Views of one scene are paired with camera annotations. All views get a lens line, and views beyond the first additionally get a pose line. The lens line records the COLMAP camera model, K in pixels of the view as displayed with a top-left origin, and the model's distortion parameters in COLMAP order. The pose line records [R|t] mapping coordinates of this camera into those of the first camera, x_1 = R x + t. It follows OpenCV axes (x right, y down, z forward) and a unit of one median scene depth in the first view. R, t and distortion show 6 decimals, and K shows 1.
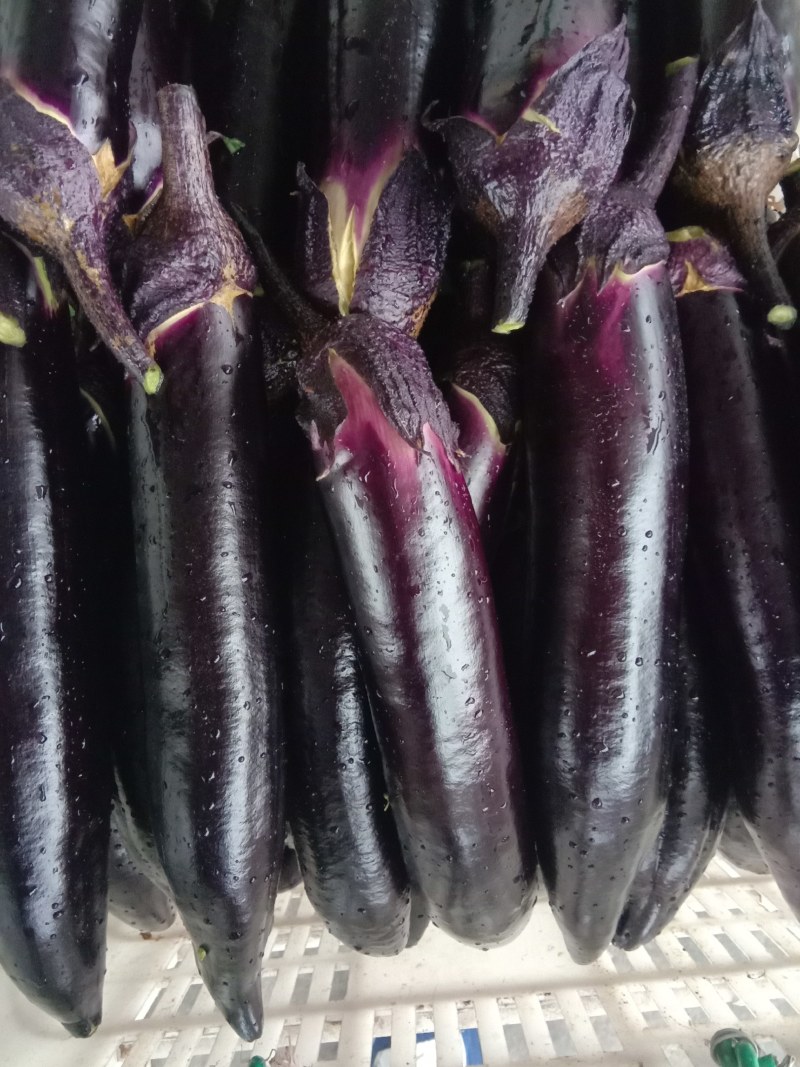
lens RADIAL K [[800.0, 0, 400.0], [0, 800.0, 533.5], [0, 0, 1]] dist [0.064644, -0.120563]
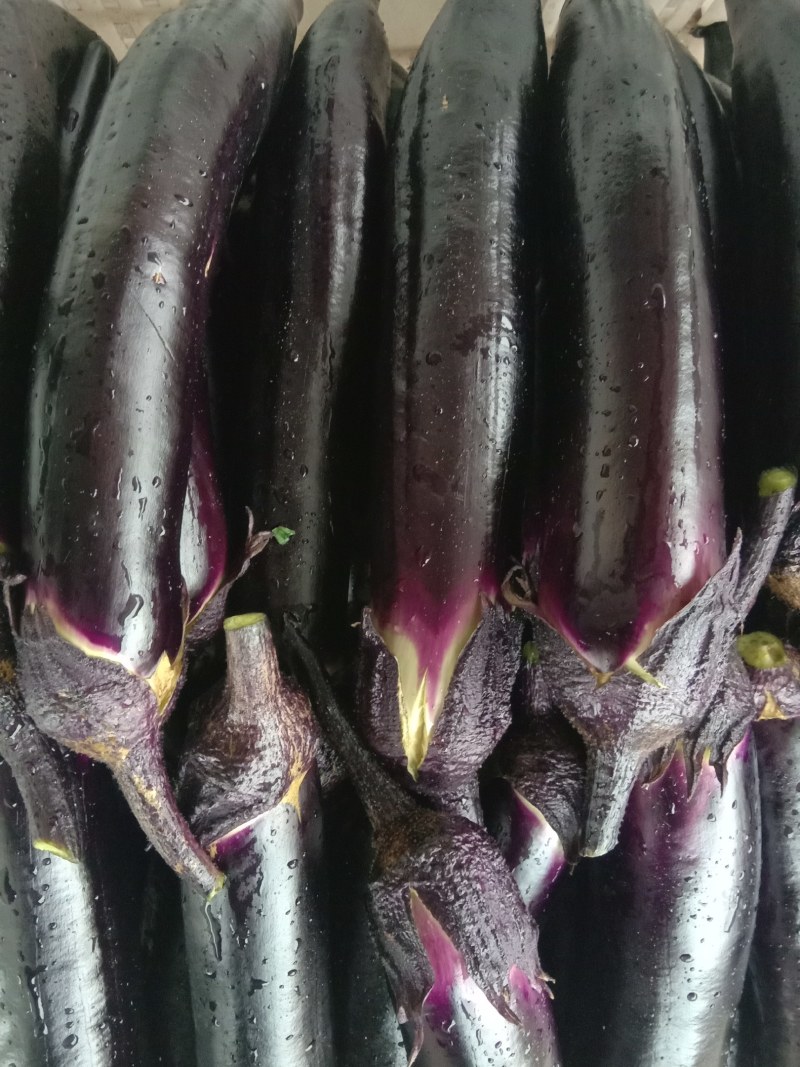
lens RADIAL K [[800.0, 0, 400.0], [0, 800.0, 533.5], [0, 0, 1]] dist [0.064644, -0.120563]
pose [[0.998864, 0.005468, 0.047346, -0.133203], [-0.010992, 0.993046, 0.117211, -0.678325], [-0.046376, -0.117598, 0.991978, 0.103195]]
